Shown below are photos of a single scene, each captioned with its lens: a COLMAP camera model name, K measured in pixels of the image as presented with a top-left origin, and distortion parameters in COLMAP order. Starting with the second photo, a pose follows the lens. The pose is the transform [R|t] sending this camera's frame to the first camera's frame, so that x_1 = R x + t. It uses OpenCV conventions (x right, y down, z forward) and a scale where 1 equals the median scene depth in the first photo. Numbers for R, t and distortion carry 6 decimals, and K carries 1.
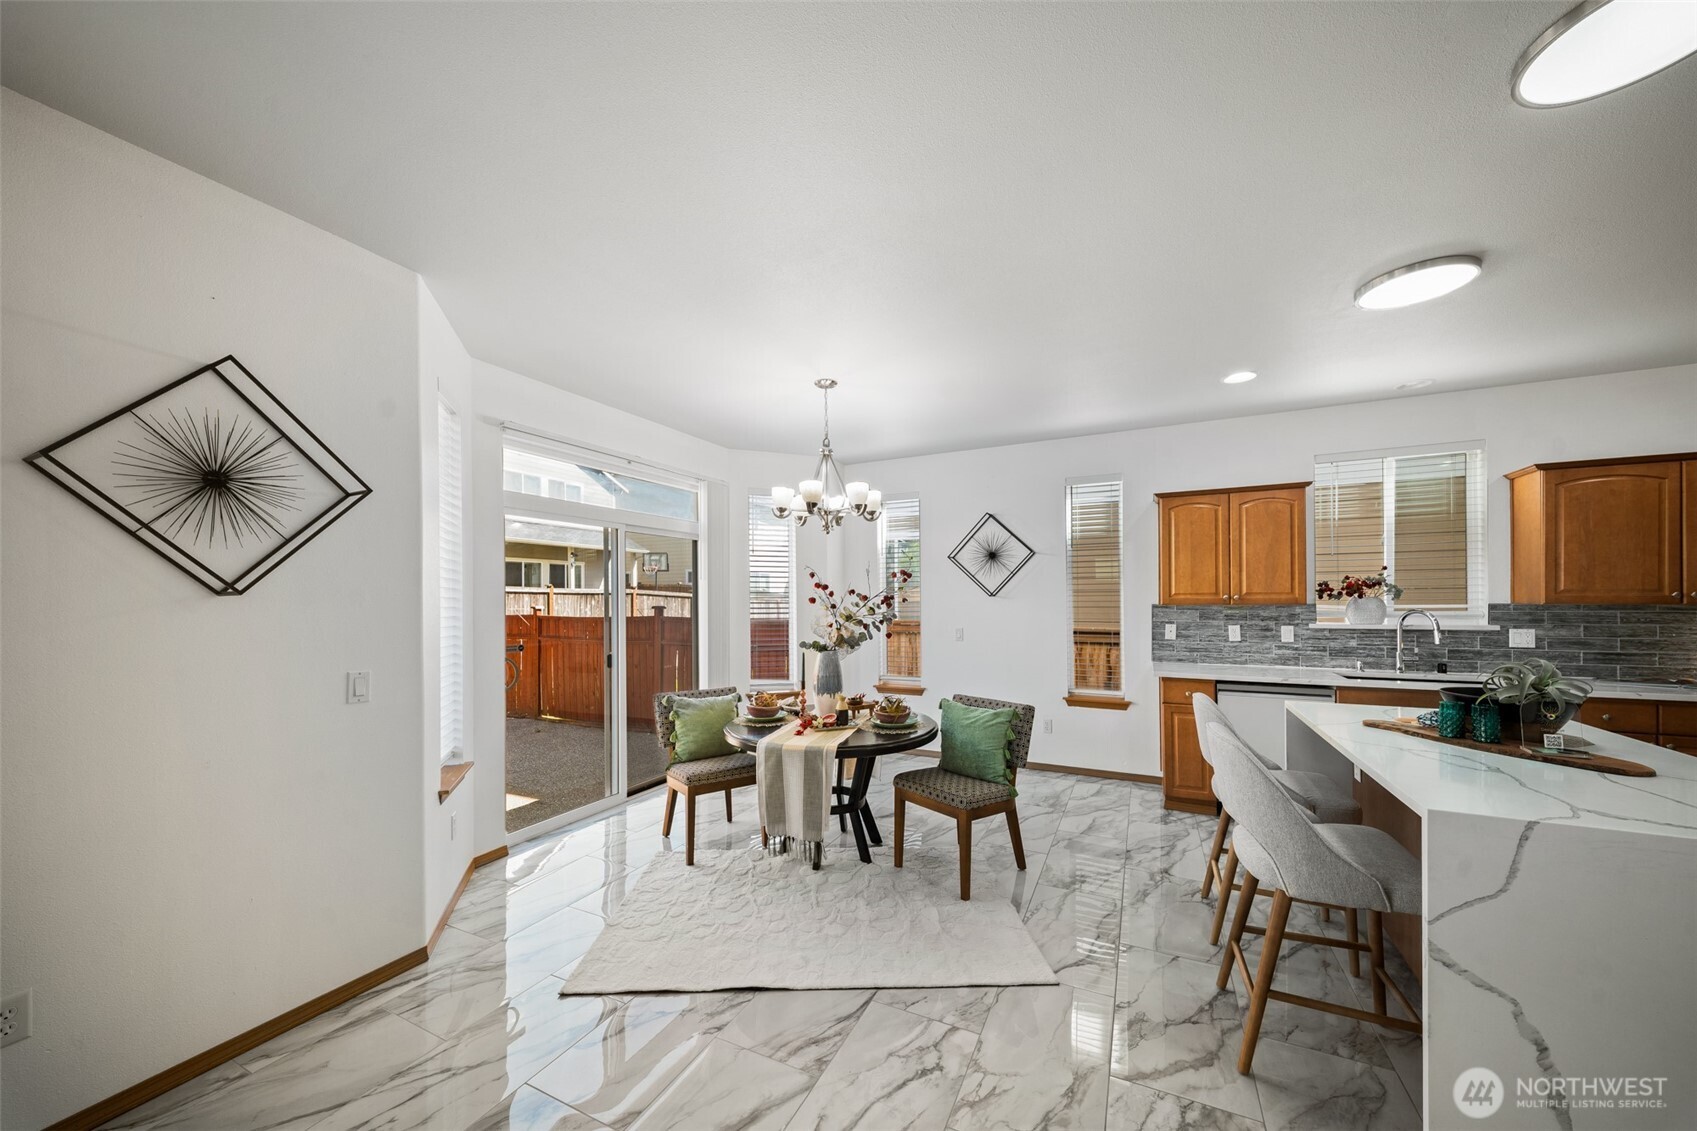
lens RADIAL K [[589.6, 0, 842.0], [0, 589.6, 596.4], [0, 0, 1]] dist [-0.000812, -0.006114]
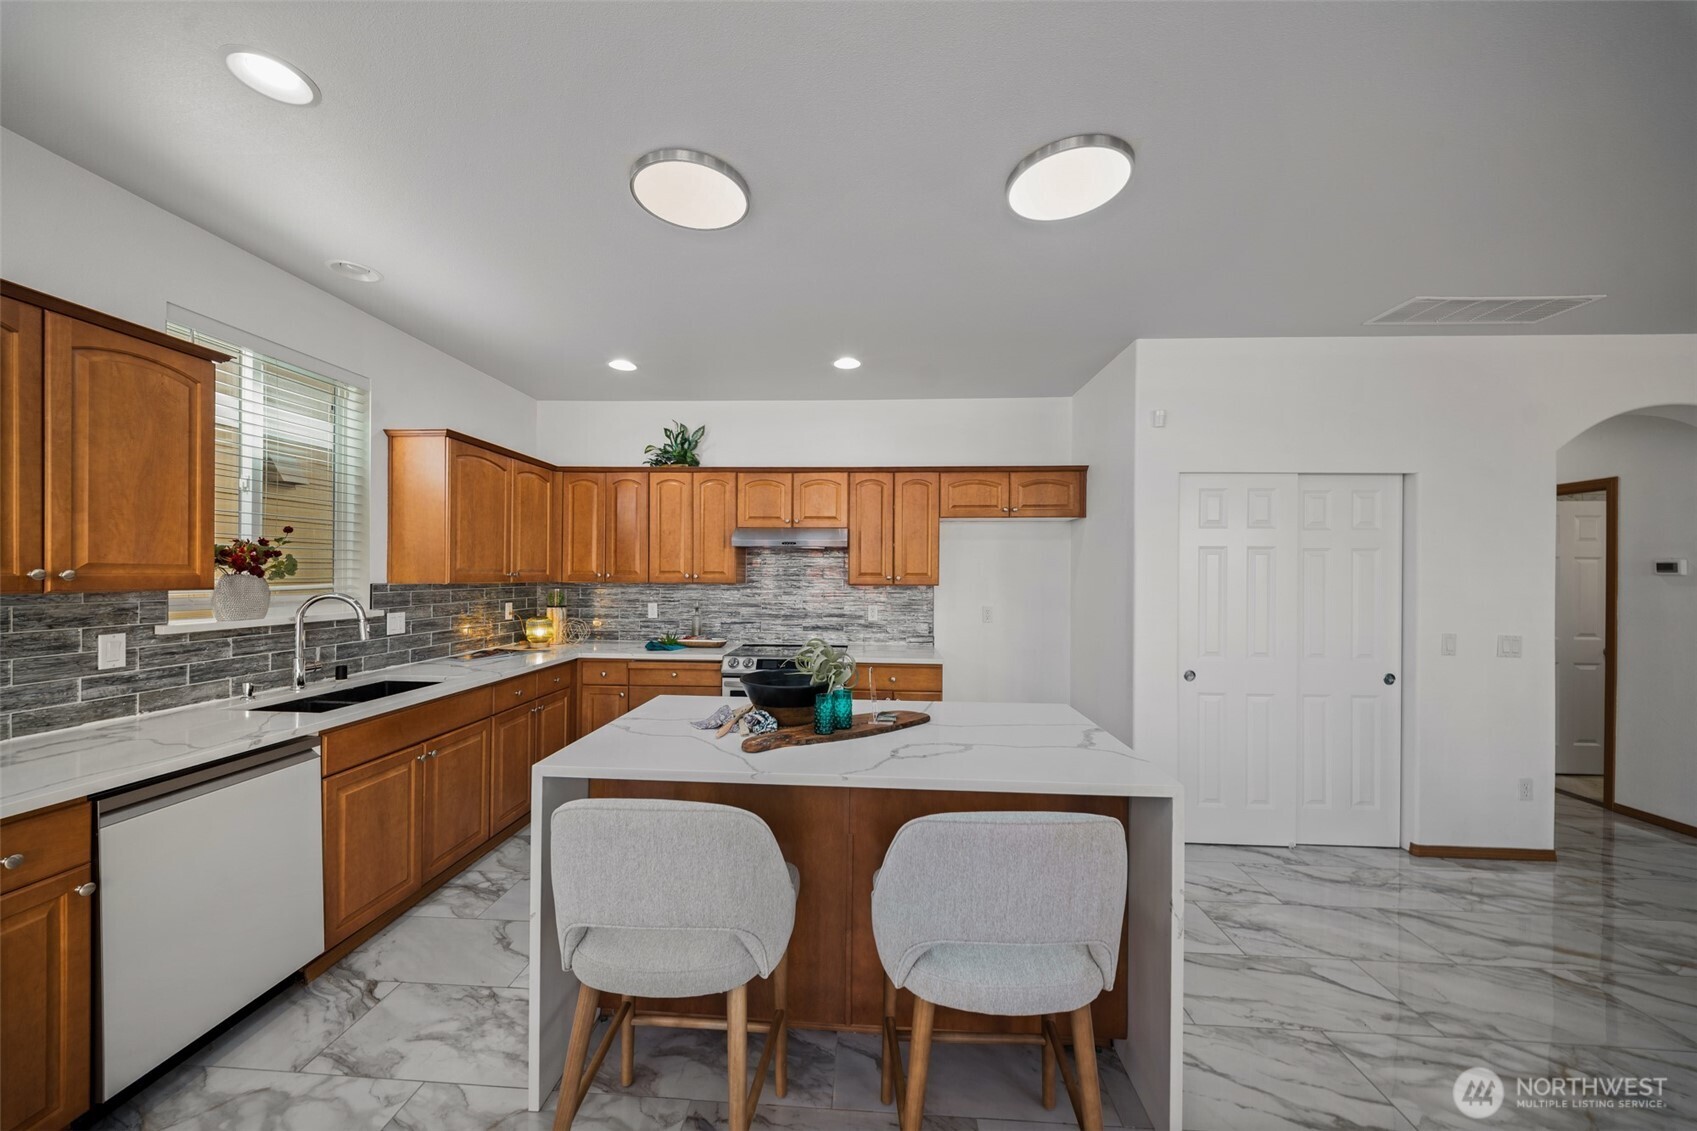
lens RADIAL K [[595.3, 0, 837.9], [0, 595.3, 573.1], [0, 0, 1]] dist [0.016880, -0.007634]
pose [[-0.396441, 0.003045, 0.918055, 0.083496], [-0.012206, 0.999889, -0.008587, -0.002651], [-0.917979, -0.014610, -0.396360, 0.690902]]
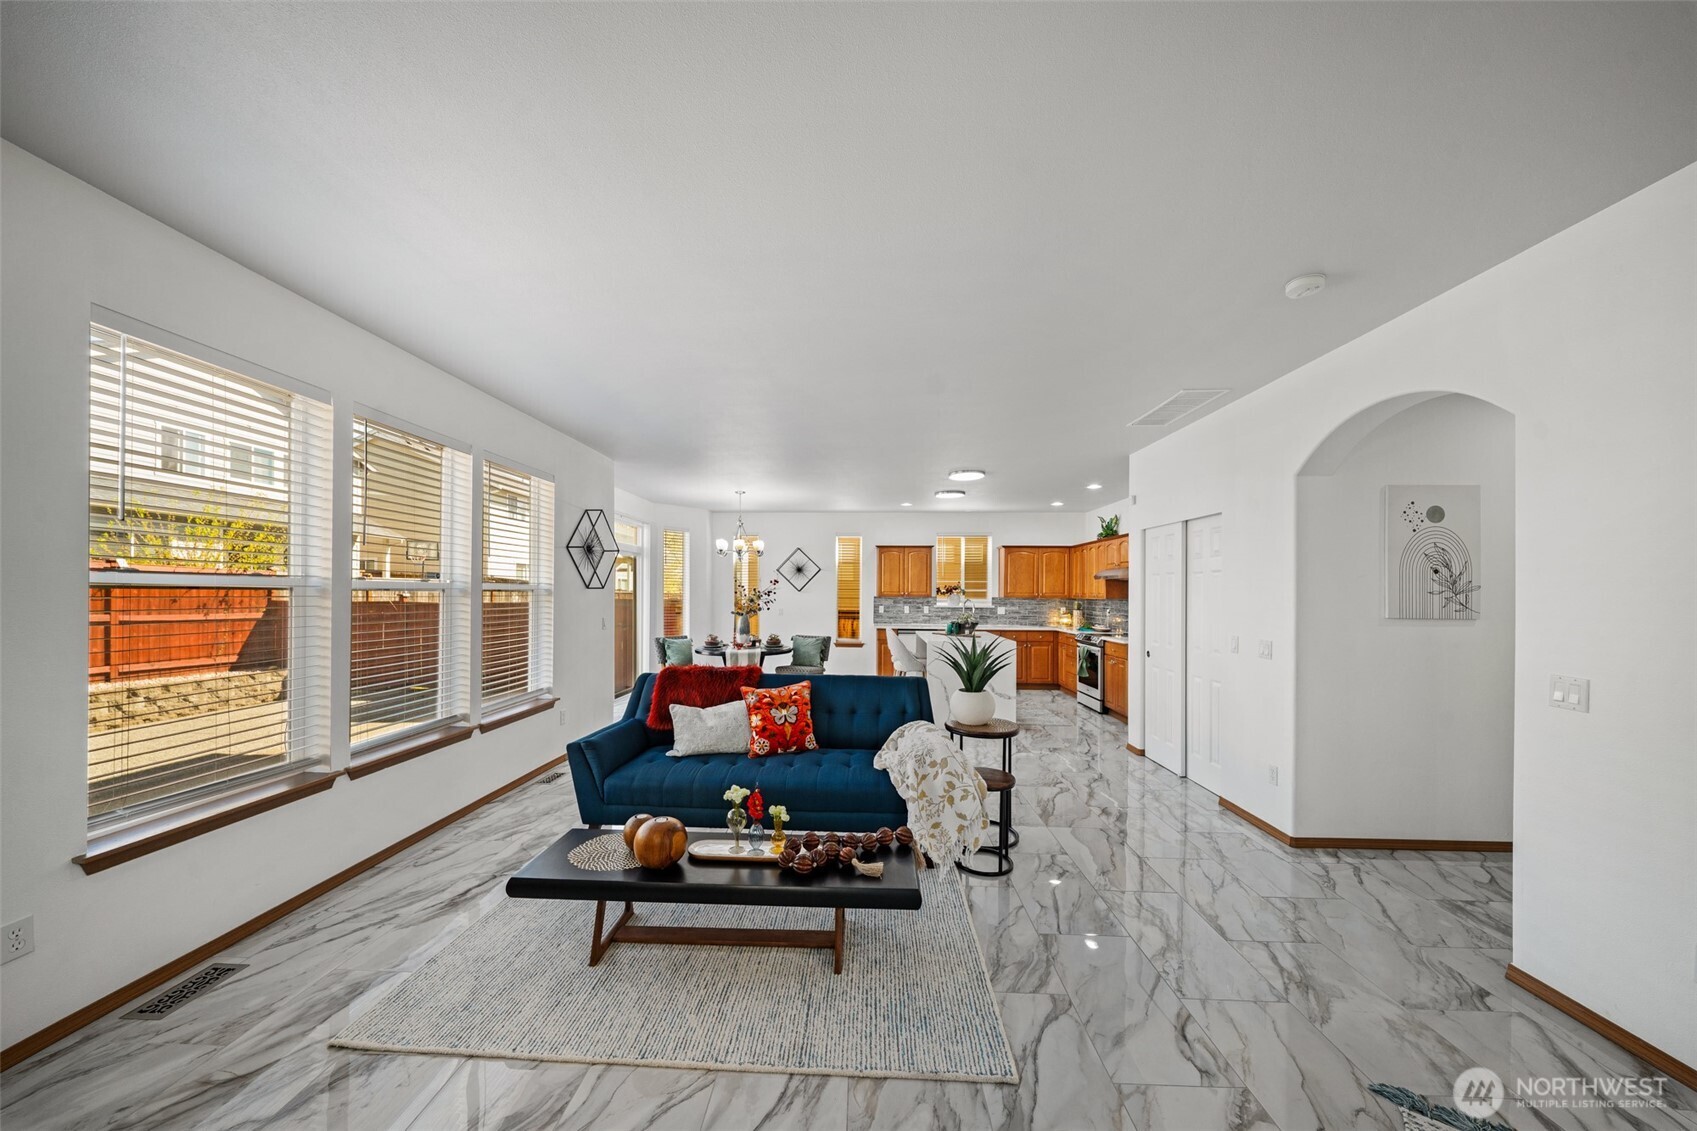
lens RADIAL K [[589.6, 0, 842.0], [0, 589.6, 596.4], [0, 0, 1]] dist [-0.000812, -0.006114]
pose [[0.910249, 0.010087, 0.413938, -0.519634], [-0.015206, 0.999843, 0.009073, -0.004560], [-0.413782, -0.014553, 0.910260, -1.005737]]
